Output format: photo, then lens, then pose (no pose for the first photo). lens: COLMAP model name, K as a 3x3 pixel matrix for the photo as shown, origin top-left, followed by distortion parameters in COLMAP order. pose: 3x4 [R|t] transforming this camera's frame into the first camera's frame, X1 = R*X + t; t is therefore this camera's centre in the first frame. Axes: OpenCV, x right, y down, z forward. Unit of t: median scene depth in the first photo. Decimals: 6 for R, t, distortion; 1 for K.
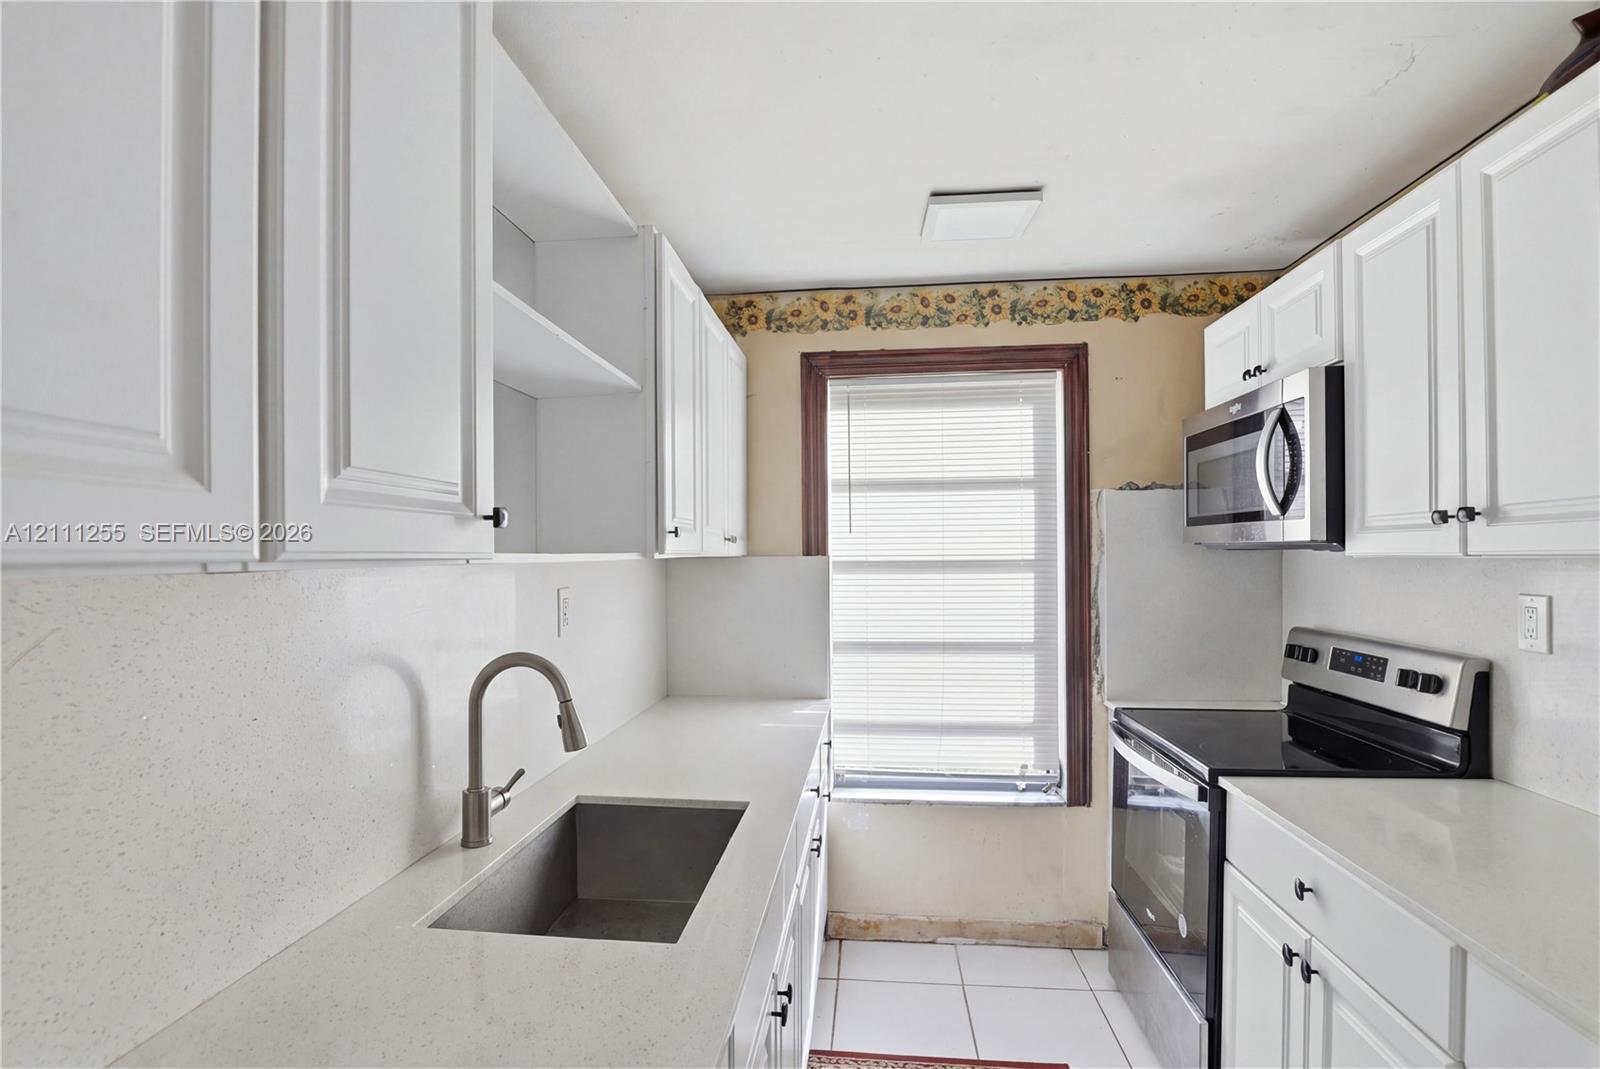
lens RADIAL K [[765.0, 0, 784.7], [0, 765.0, 563.0], [0, 0, 1]] dist [-0.002610, -0.000613]
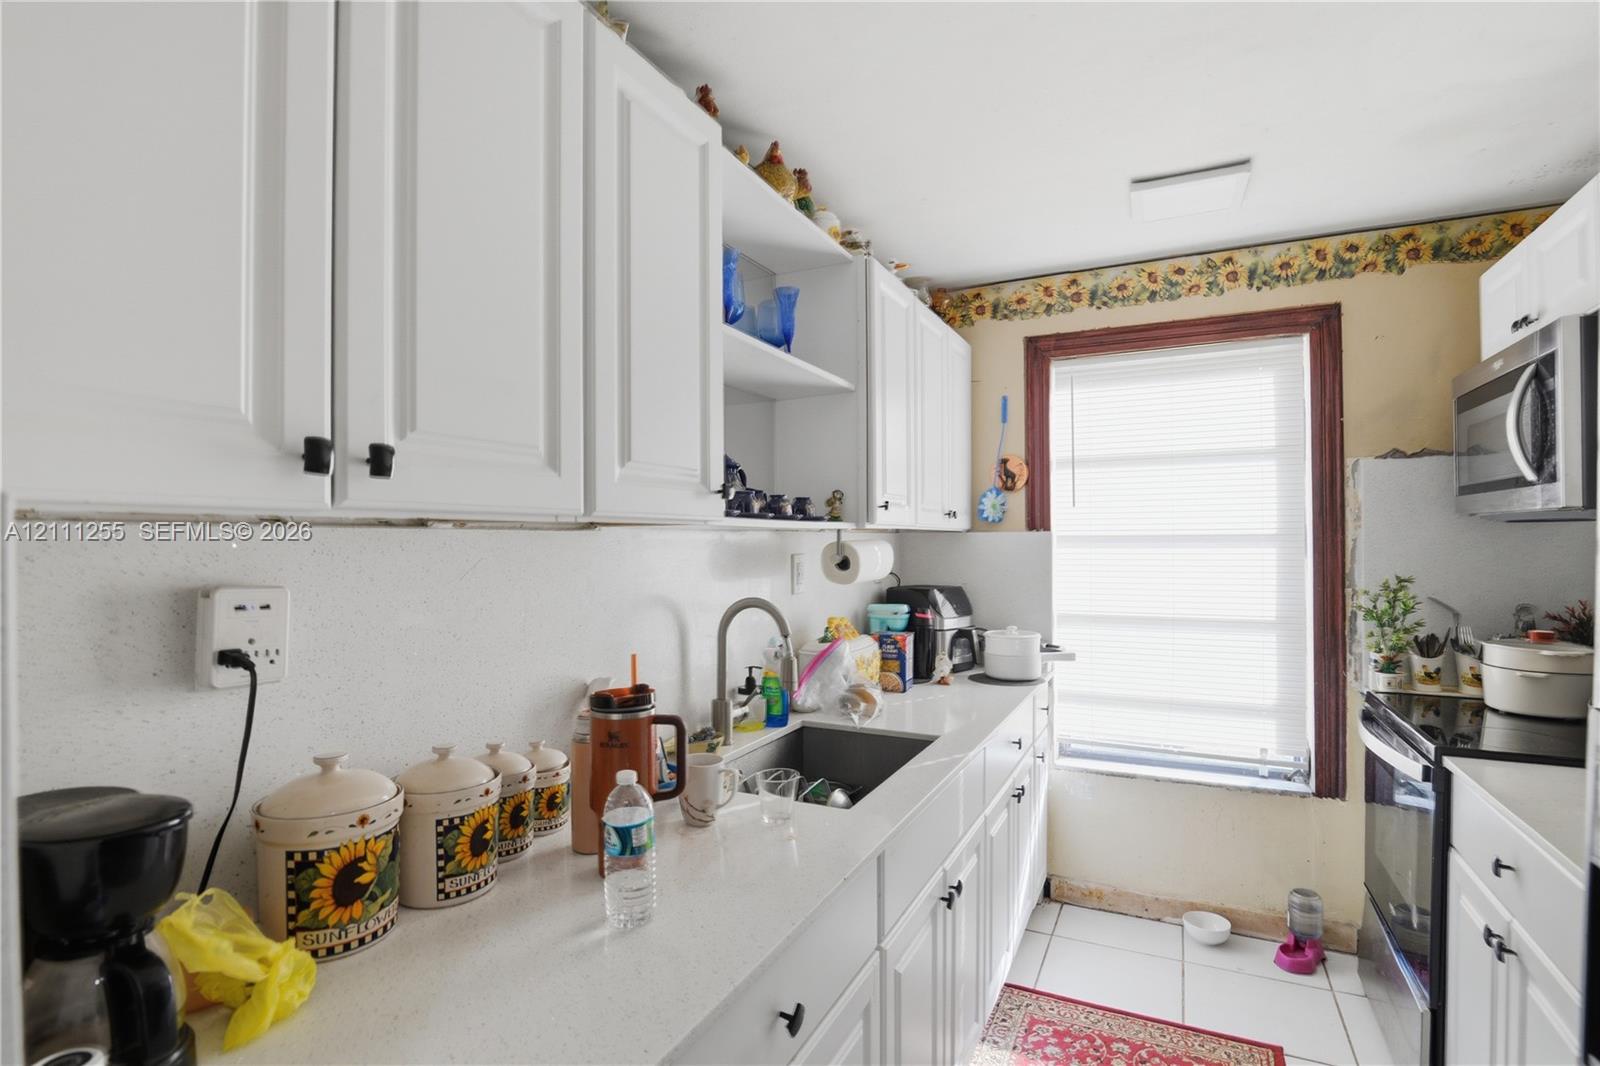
lens RADIAL K [[797.1, 0, 788.6], [0, 797.1, 540.7], [0, 0, 1]] dist [-0.005026, -0.000859]
pose [[0.938142, 0.003212, -0.346235, 0.099969], [-0.006737, 0.999937, -0.008976, 0.017139], [0.346185, 0.010753, 0.938105, -0.142324]]
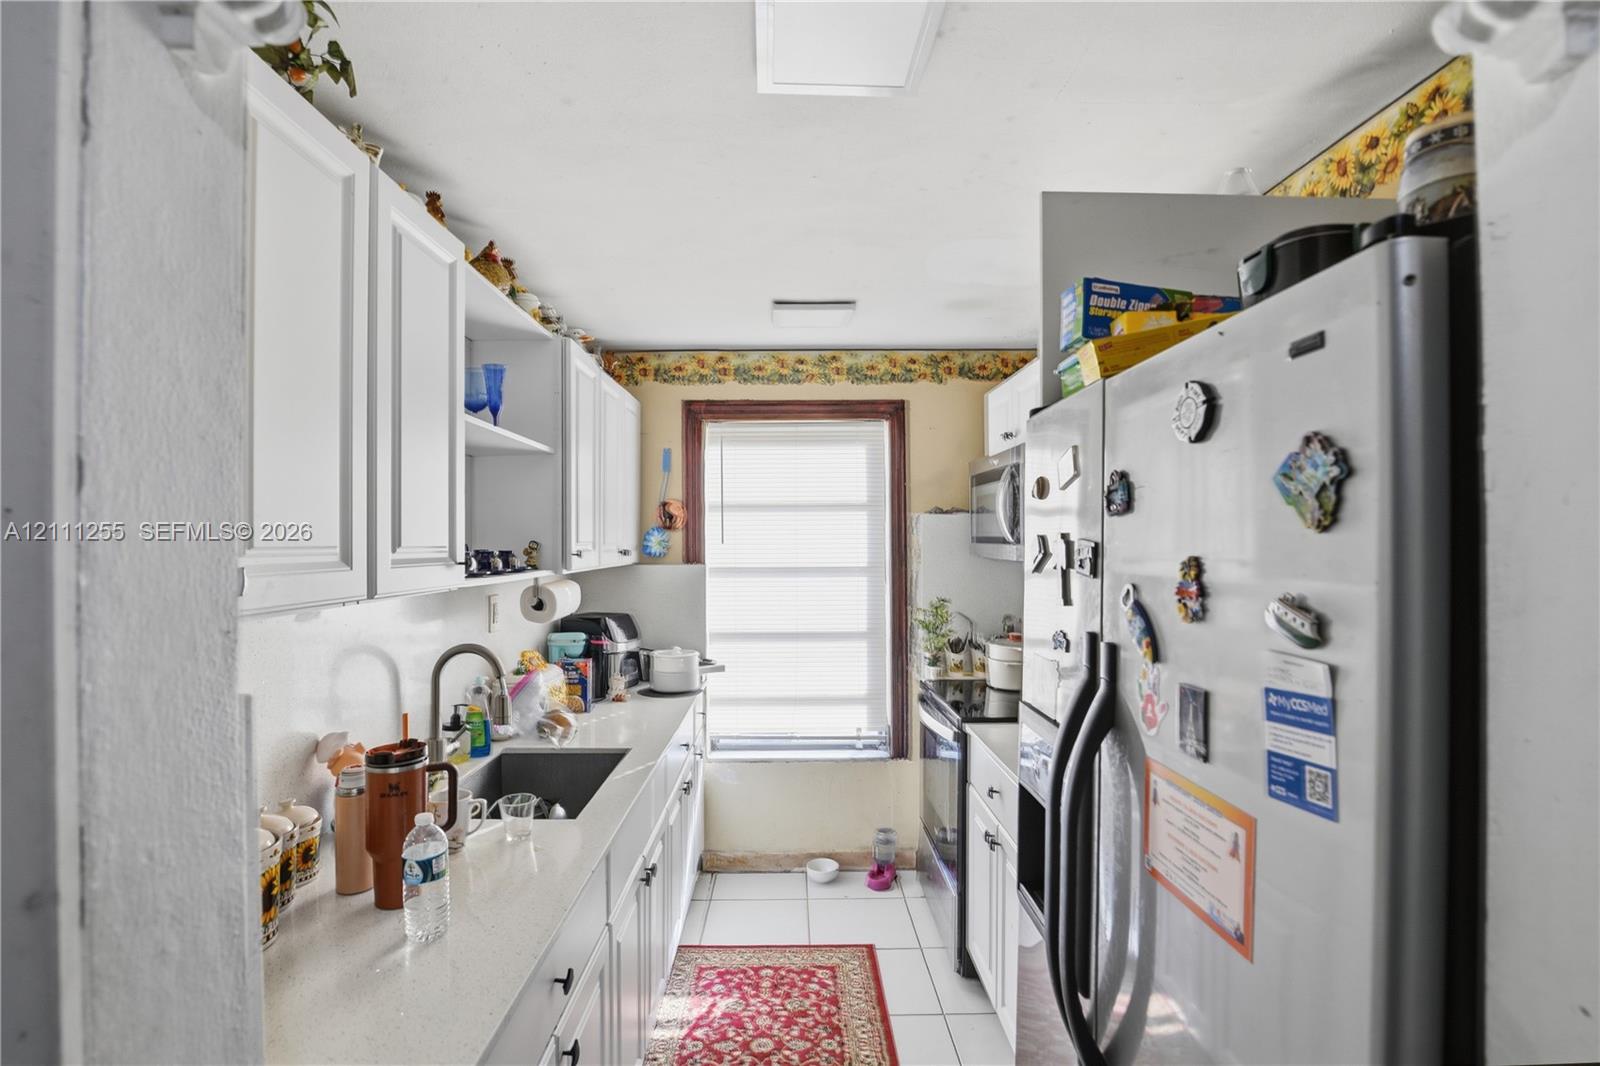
lens RADIAL K [[797.1, 0, 788.6], [0, 797.1, 540.7], [0, 0, 1]] dist [-0.005026, -0.000859]
pose [[0.993946, 0.001115, 0.109861, 0.051044], [0.000023, 0.999946, -0.010354, -0.034615], [-0.109867, 0.010294, 0.993893, -0.312636]]
